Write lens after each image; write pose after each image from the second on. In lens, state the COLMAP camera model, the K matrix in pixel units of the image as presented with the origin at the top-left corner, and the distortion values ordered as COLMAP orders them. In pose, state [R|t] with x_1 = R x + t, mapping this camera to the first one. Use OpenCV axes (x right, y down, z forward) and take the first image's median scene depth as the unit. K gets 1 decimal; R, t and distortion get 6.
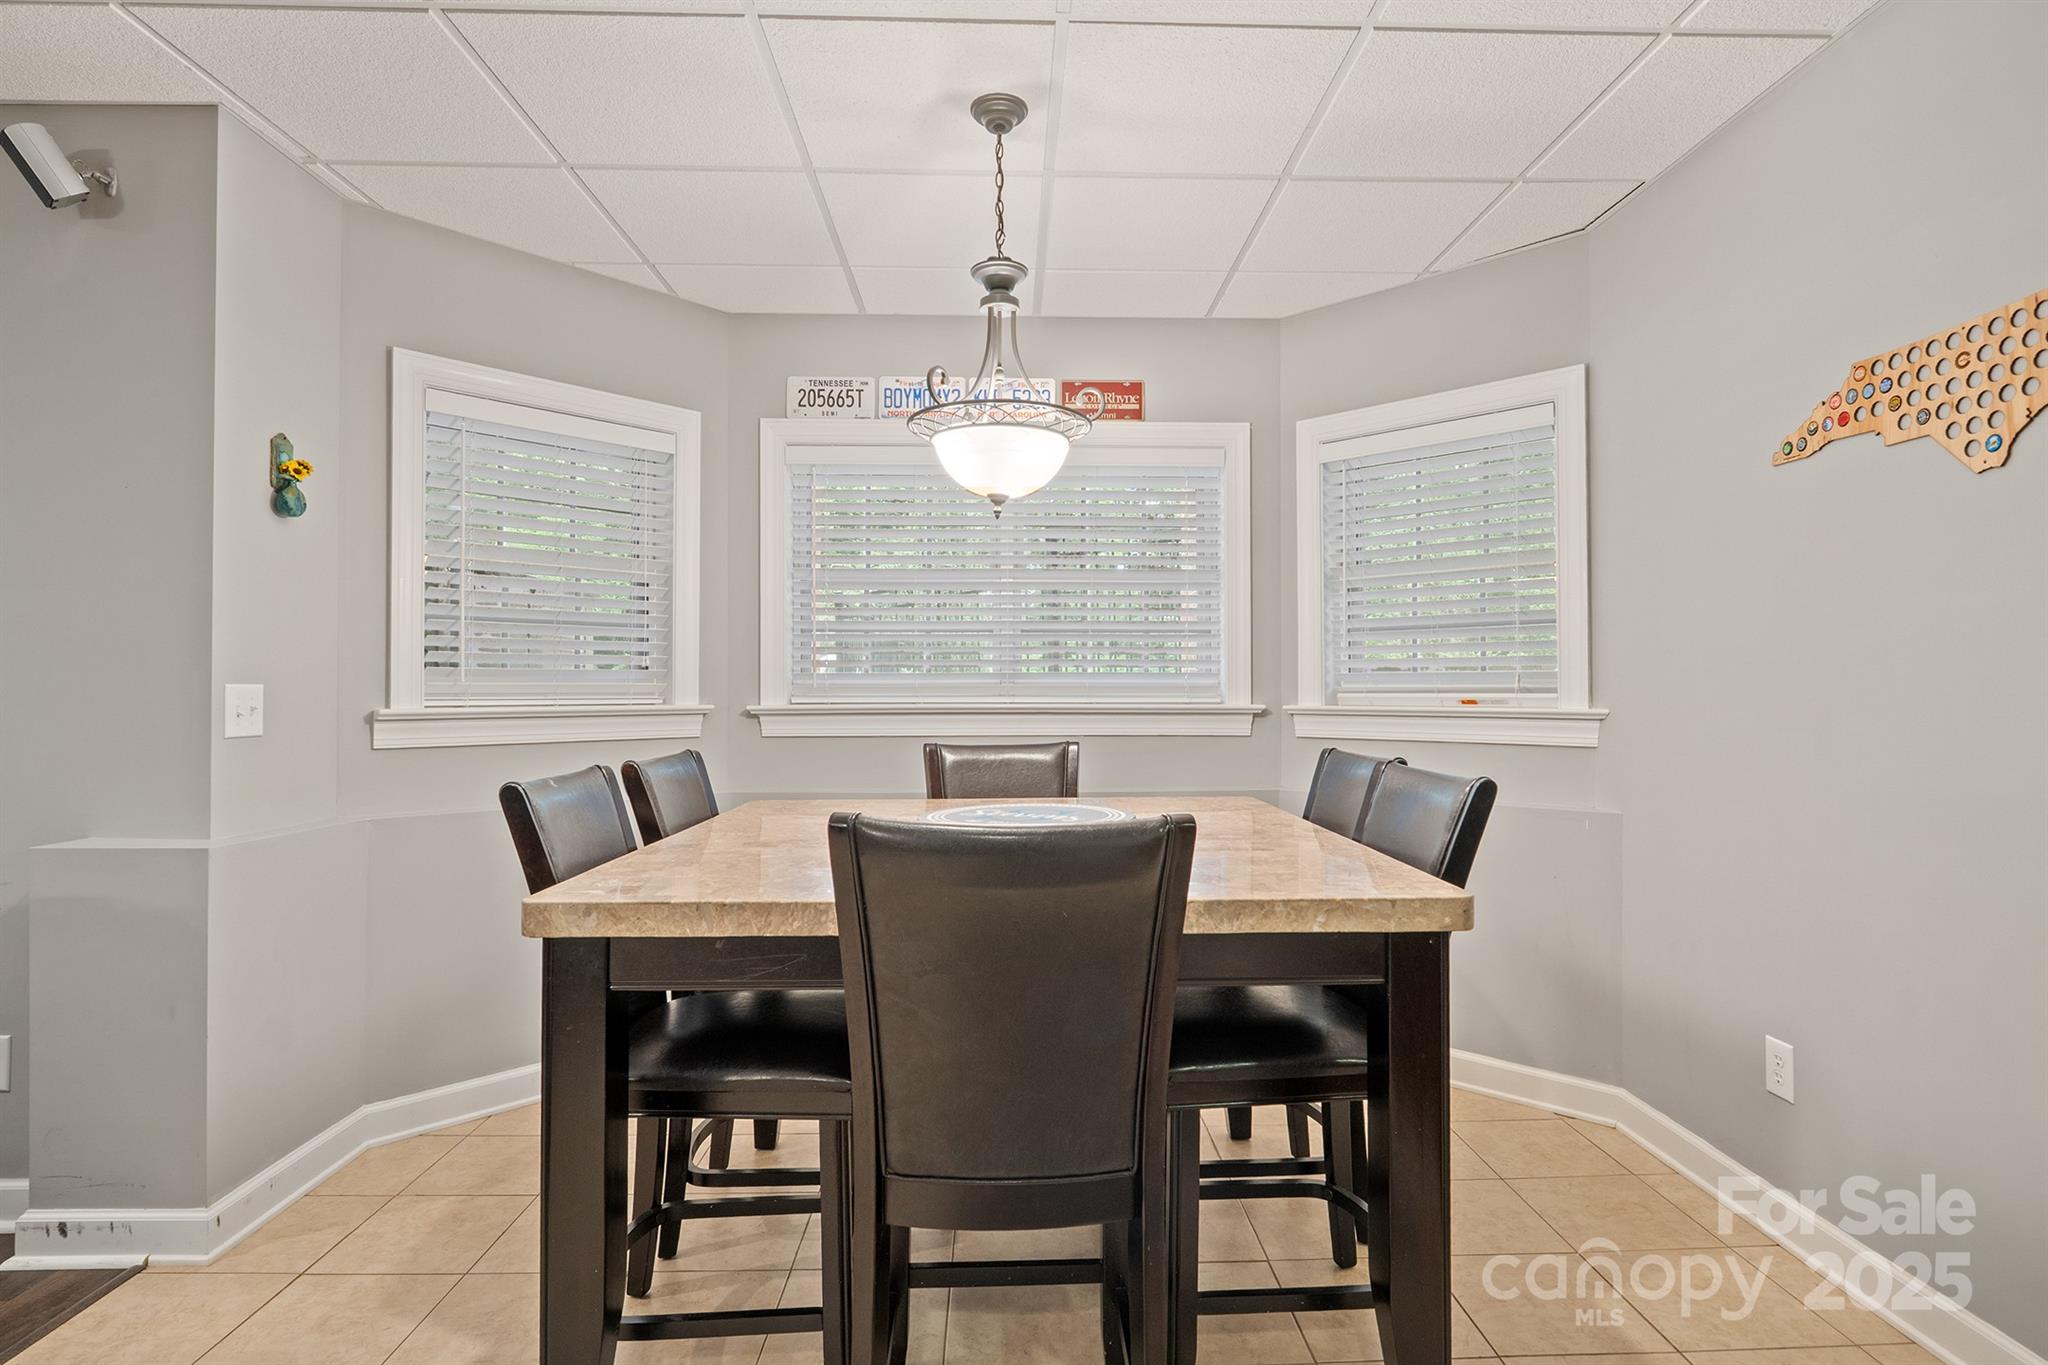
lens RADIAL K [[1028.8, 0, 1041.3], [0, 1028.8, 686.5], [0, 0, 1]] dist [-0.000835, 0.000097]
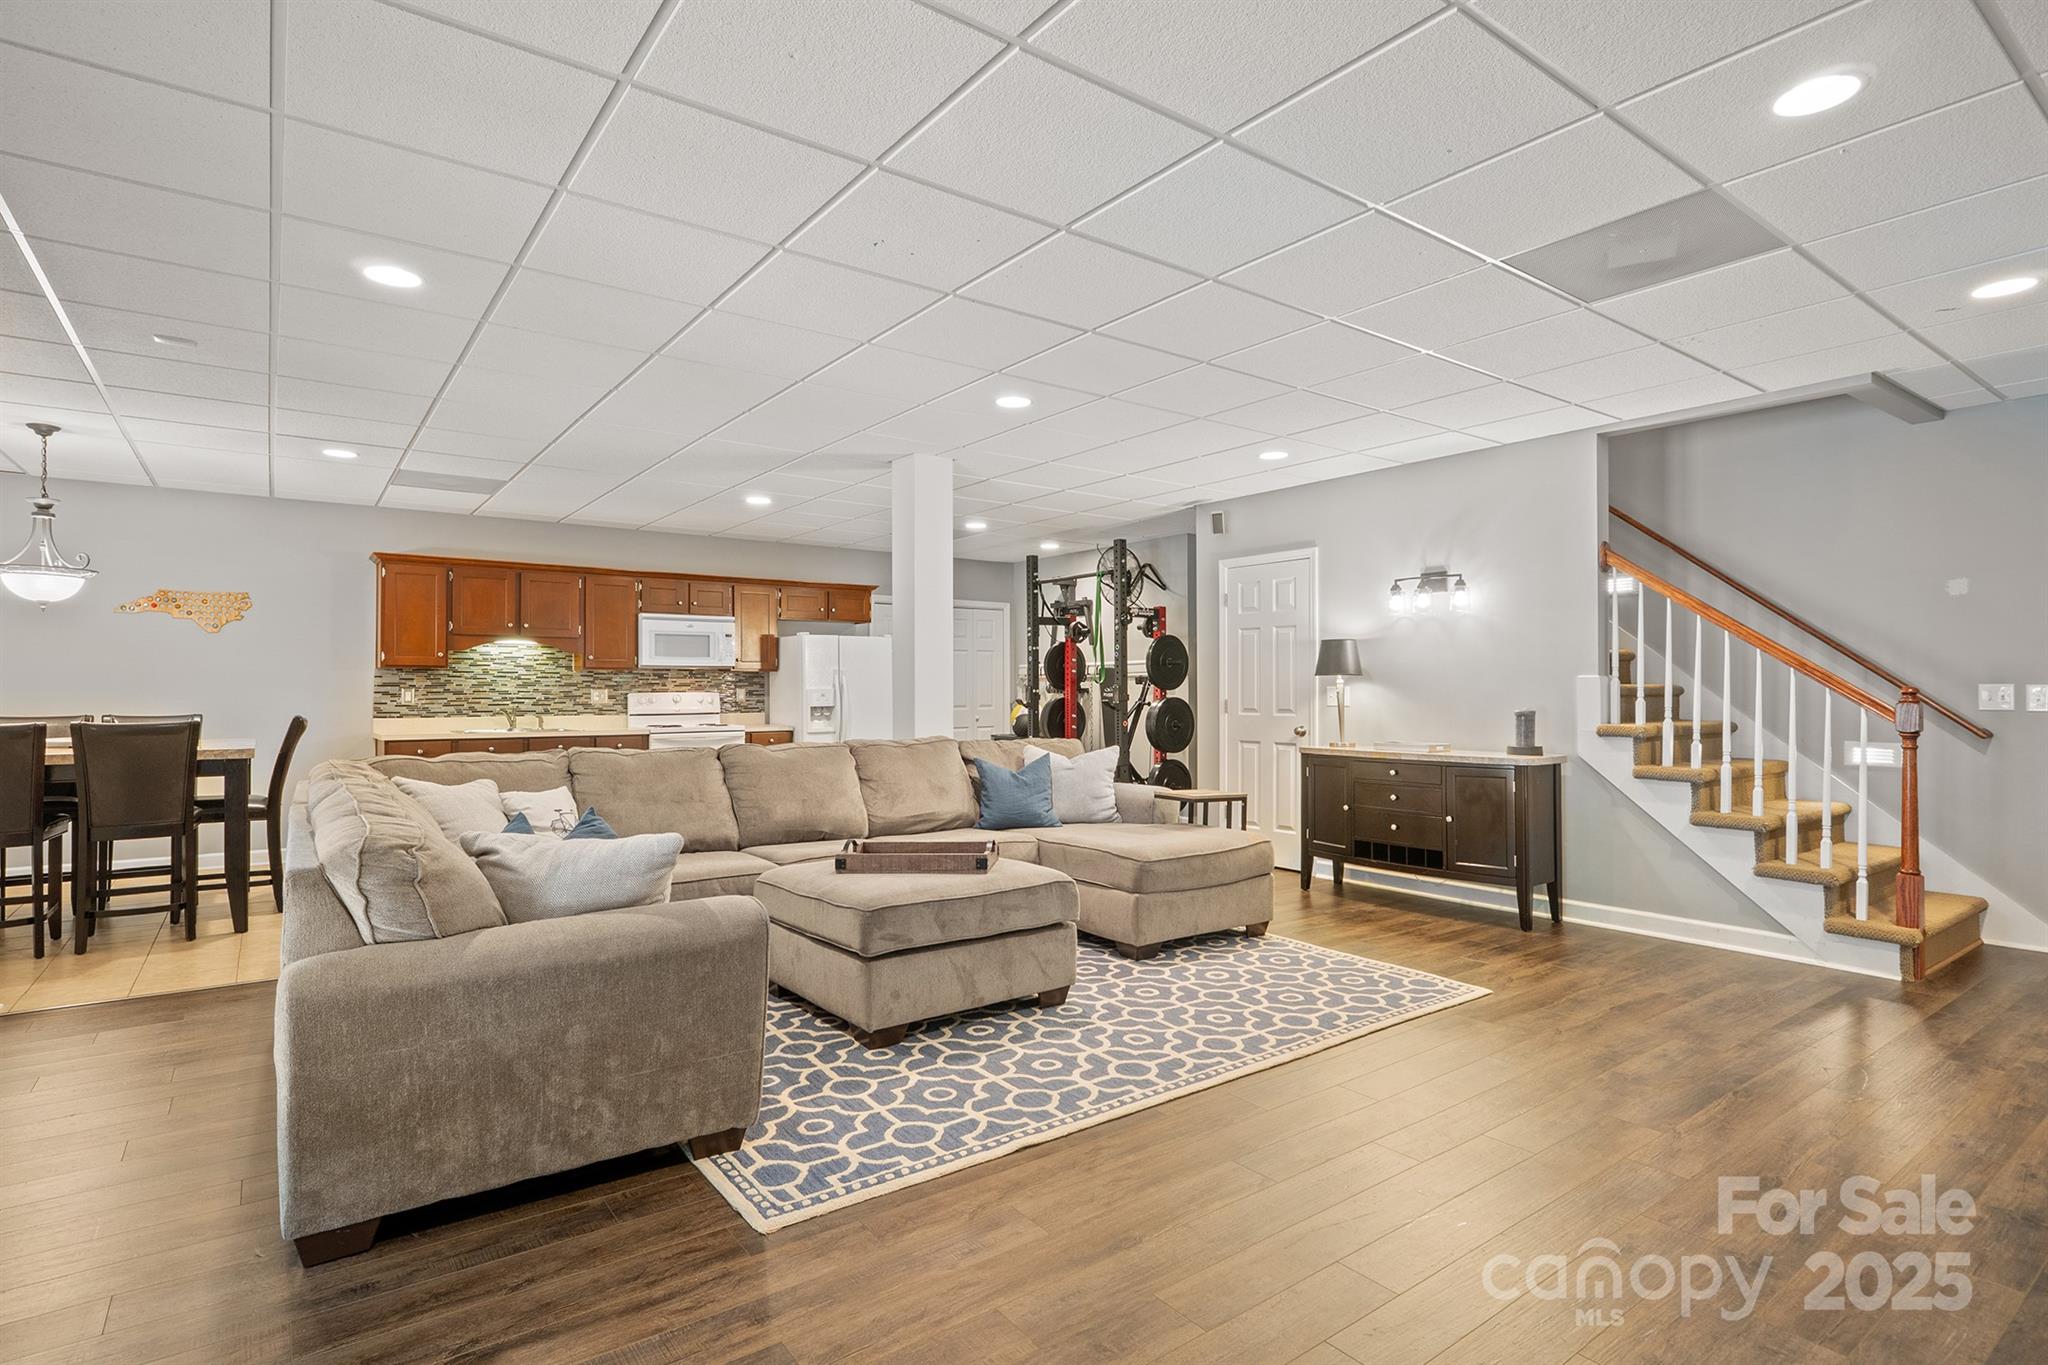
lens RADIAL K [[1028.8, 0, 1016.6], [0, 1028.8, 703.2], [0, 0, 1]] dist [-0.000835, 0.000097]
pose [[-0.561013, -0.015374, 0.827664, -2.277327], [-0.004293, 0.999868, 0.015663, -0.011958], [-0.827796, 0.005234, -0.561005, 0.381754]]
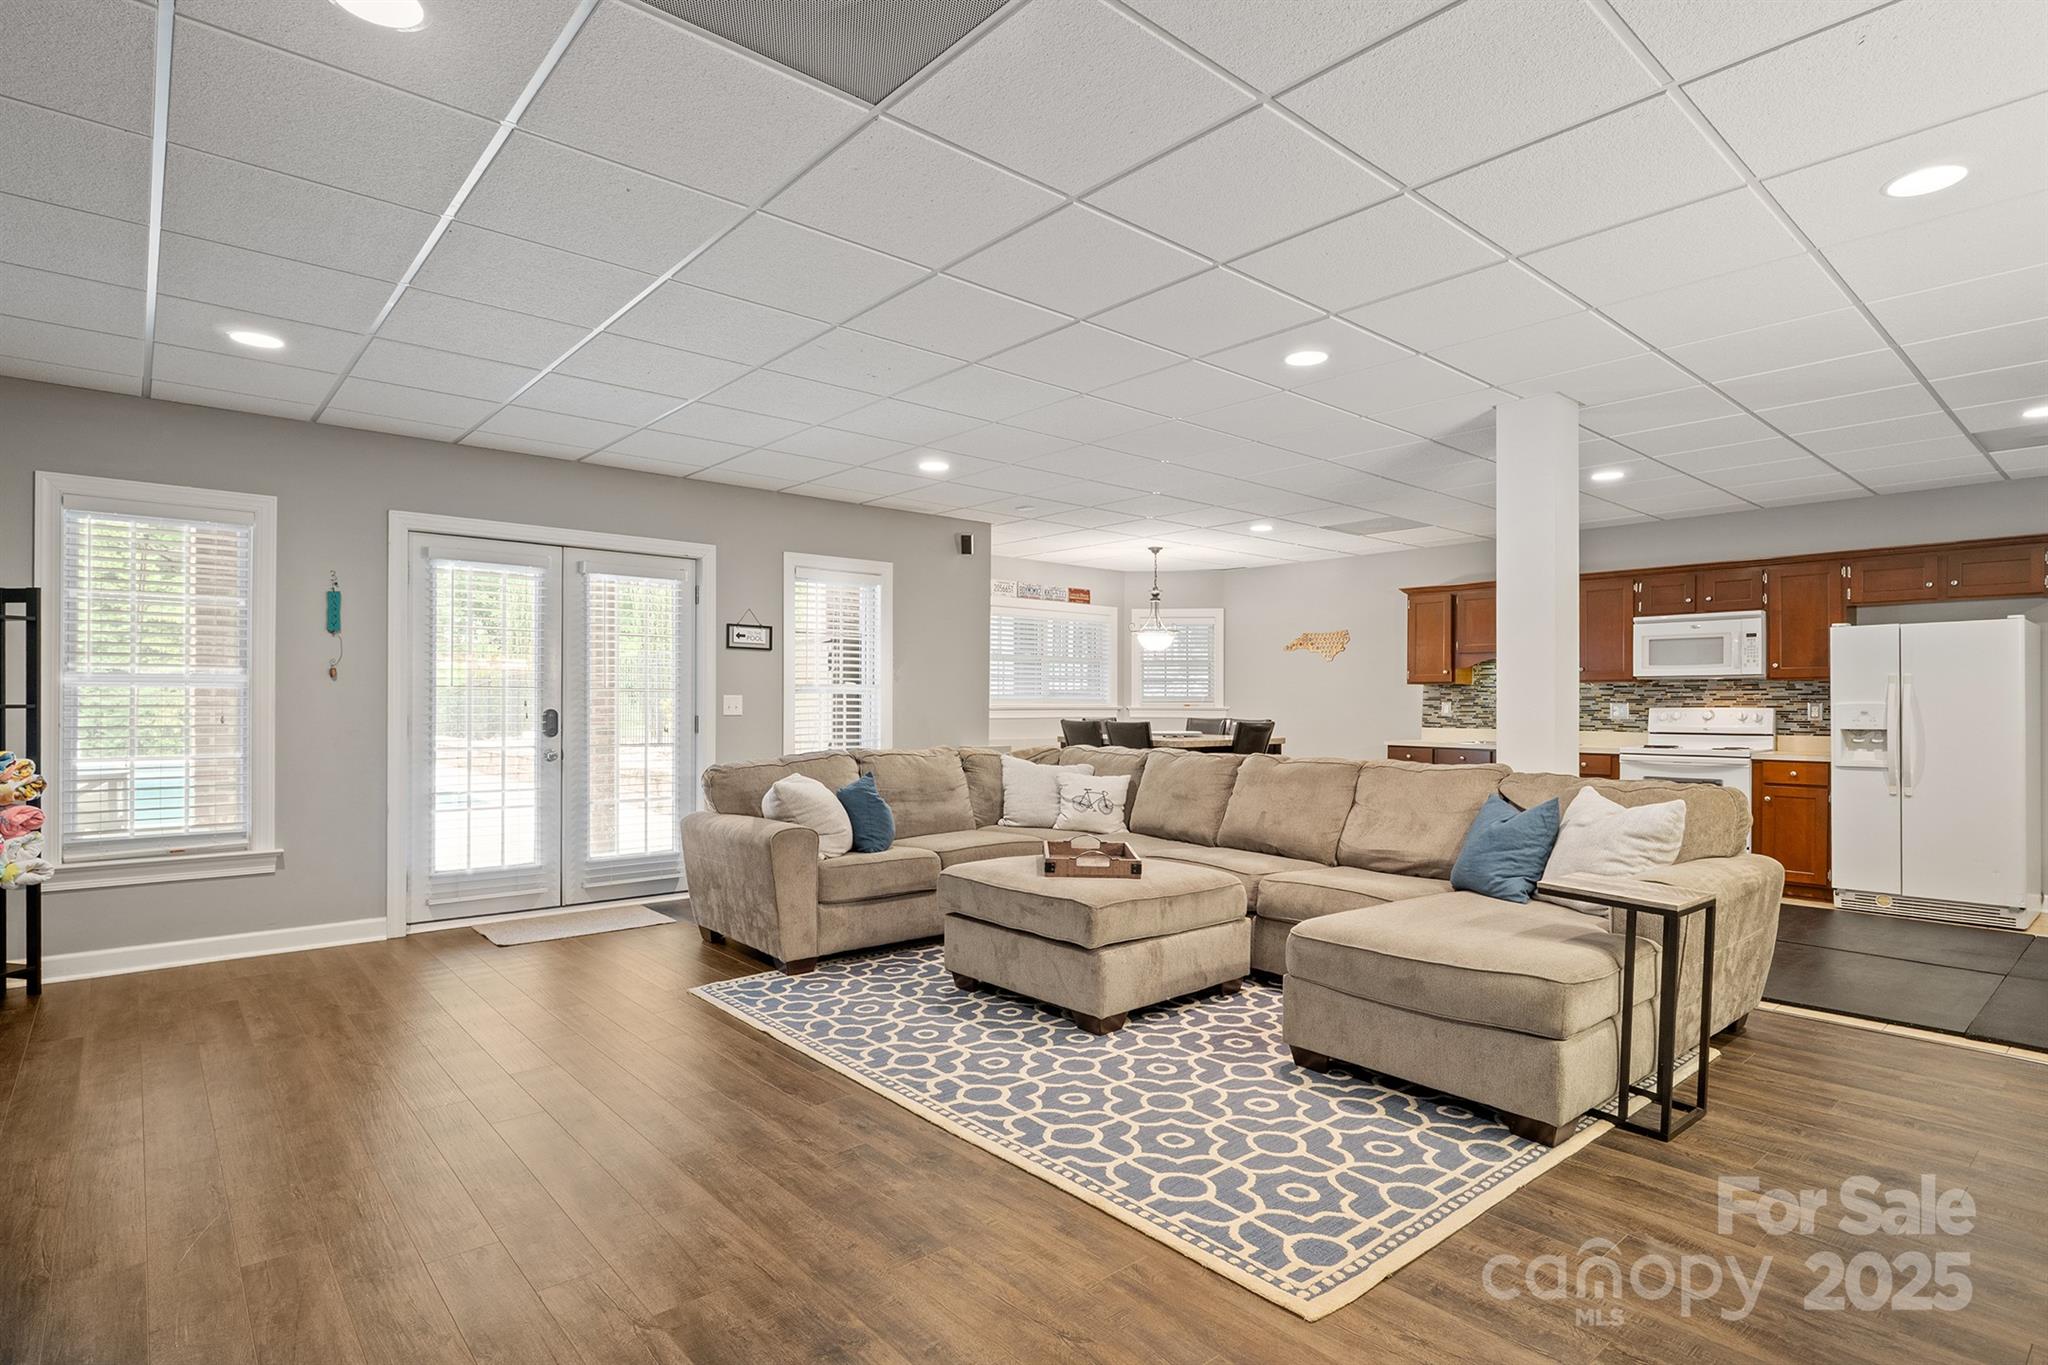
lens RADIAL K [[1028.8, 0, 1038.1], [0, 1028.8, 703.8], [0, 0, 1]] dist [-0.000835, 0.000097]
pose [[0.774278, -0.003592, 0.632835, -2.079181], [-0.002709, 0.999956, 0.008991, -0.019208], [-0.632839, -0.008676, 0.774234, -1.250155]]
